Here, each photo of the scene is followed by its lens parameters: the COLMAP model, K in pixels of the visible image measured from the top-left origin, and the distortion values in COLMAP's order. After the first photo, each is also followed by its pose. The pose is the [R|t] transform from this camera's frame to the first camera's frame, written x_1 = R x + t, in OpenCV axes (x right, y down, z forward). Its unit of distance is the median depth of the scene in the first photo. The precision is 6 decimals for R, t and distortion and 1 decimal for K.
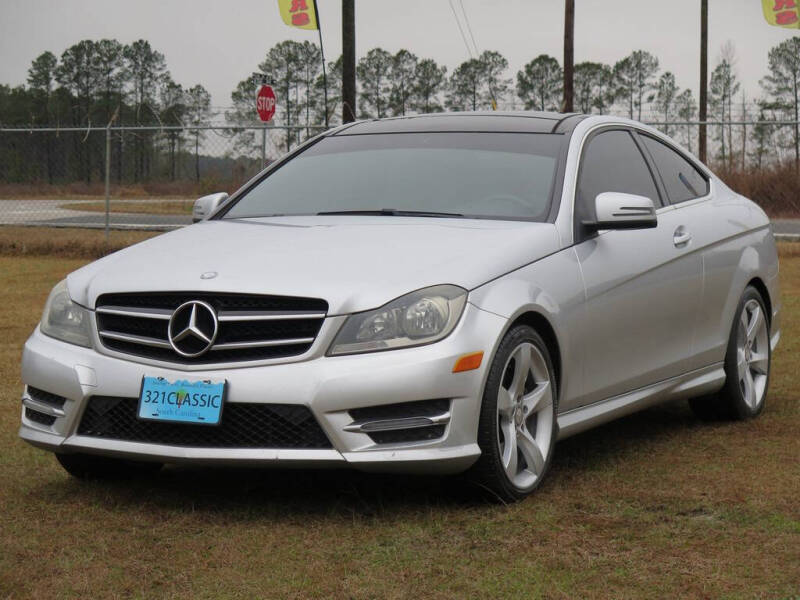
lens RADIAL K [[2190.6, 0, 400.0], [0, 2190.6, 300.0], [0, 0, 1]] dist [0.122167, -0.266169]
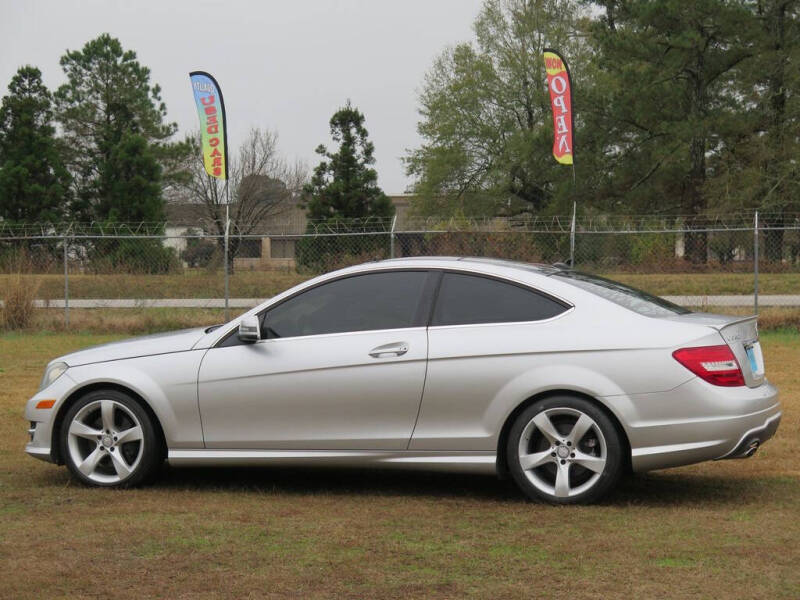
lens RADIAL K [[1836.7, 0, 400.0], [0, 1836.7, 300.0], [0, 0, 1]] dist [0.030341, -0.305136]
pose [[0.142320, 0.026788, -0.989458, 1.605170], [-0.050206, 0.998542, 0.019812, -0.105292], [0.988547, 0.046857, 0.143458, 1.058509]]
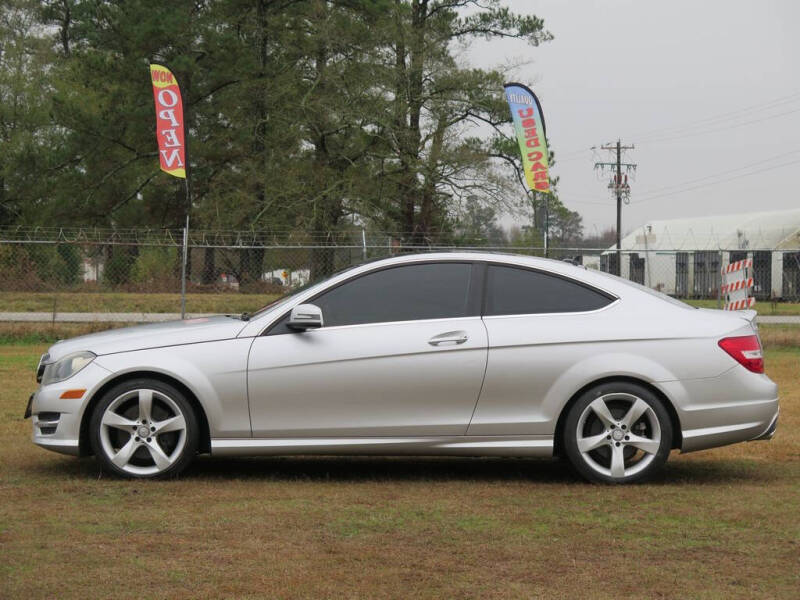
lens RADIAL K [[1836.7, 0, 400.0], [0, 1836.7, 300.0], [0, 0, 1]] dist [0.030341, -0.305136]
pose [[0.456652, 0.017549, -0.889472, 1.476872], [-0.063972, 0.997865, -0.013156, -0.045328], [0.887342, 0.062908, 0.456800, 0.539030]]
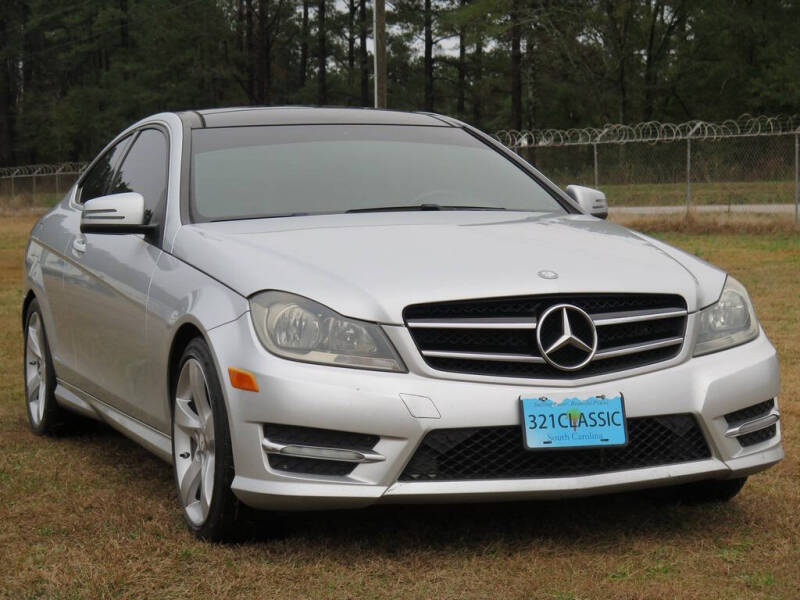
lens RADIAL K [[1836.7, 0, 400.0], [0, 1836.7, 300.0], [0, 0, 1]] dist [0.030341, -0.305136]
pose [[0.701180, -0.048194, 0.711354, -0.644018], [0.056002, 0.998353, 0.012437, -0.013703], [-0.710781, 0.031116, 0.702724, 0.544370]]
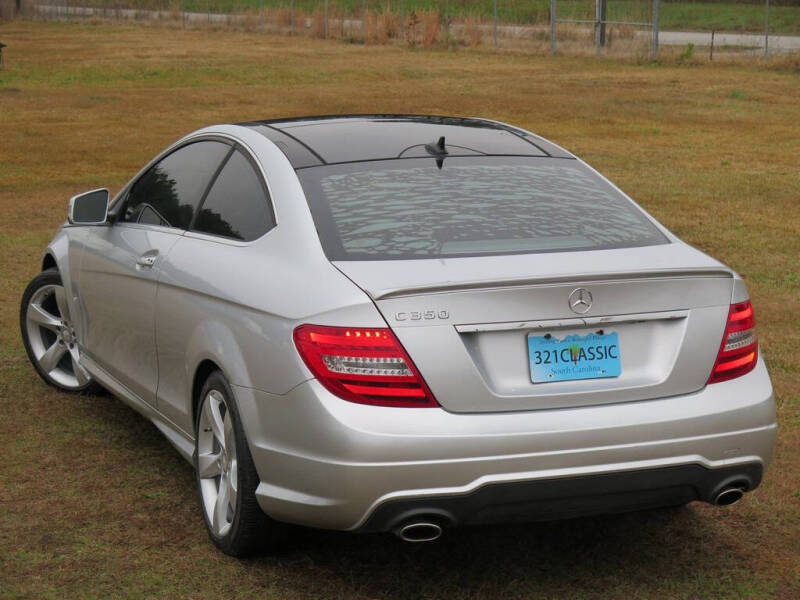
lens RADIAL K [[1930.5, 0, 428.1], [0, 1930.5, 359.3], [0, 0, 1]] dist [0.026939, 0.149409]
pose [[-0.681553, 0.142001, -0.717859, 0.802622], [-0.040619, 0.972138, 0.230865, -0.227807], [0.730640, 0.186505, -0.656796, 2.052246]]
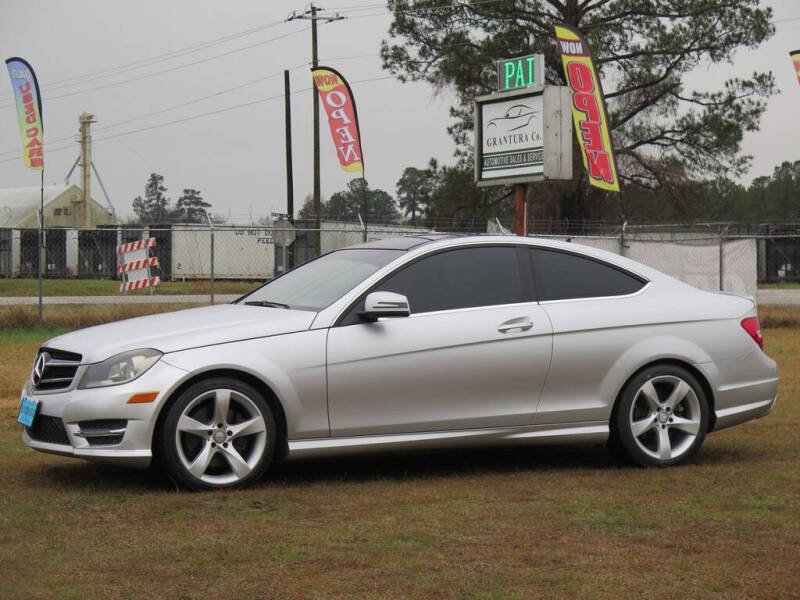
lens RADIAL K [[1836.7, 0, 400.0], [0, 1836.7, 300.0], [0, 0, 1]] dist [0.030341, -0.305136]
pose [[0.778116, 0.017188, -0.627885, 0.998944], [-0.040840, 0.998895, -0.023269, -0.018586], [0.626791, 0.043749, 0.777958, 0.077755]]
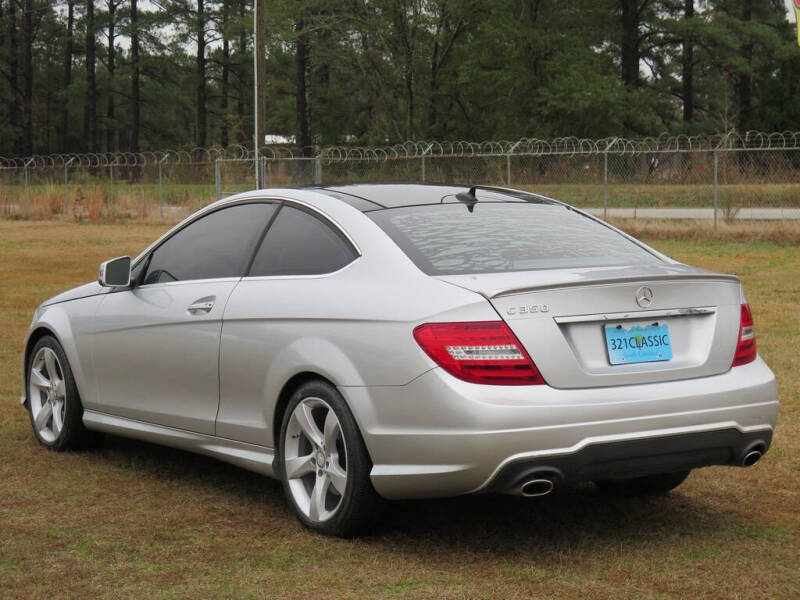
lens RADIAL K [[1836.7, 0, 400.0], [0, 1836.7, 300.0], [0, 0, 1]] dist [0.030341, -0.305136]
pose [[-0.531354, 0.070242, -0.844233, 1.048142], [-0.032510, 0.994132, 0.103175, -0.159737], [0.846526, 0.082268, -0.525952, 1.956360]]
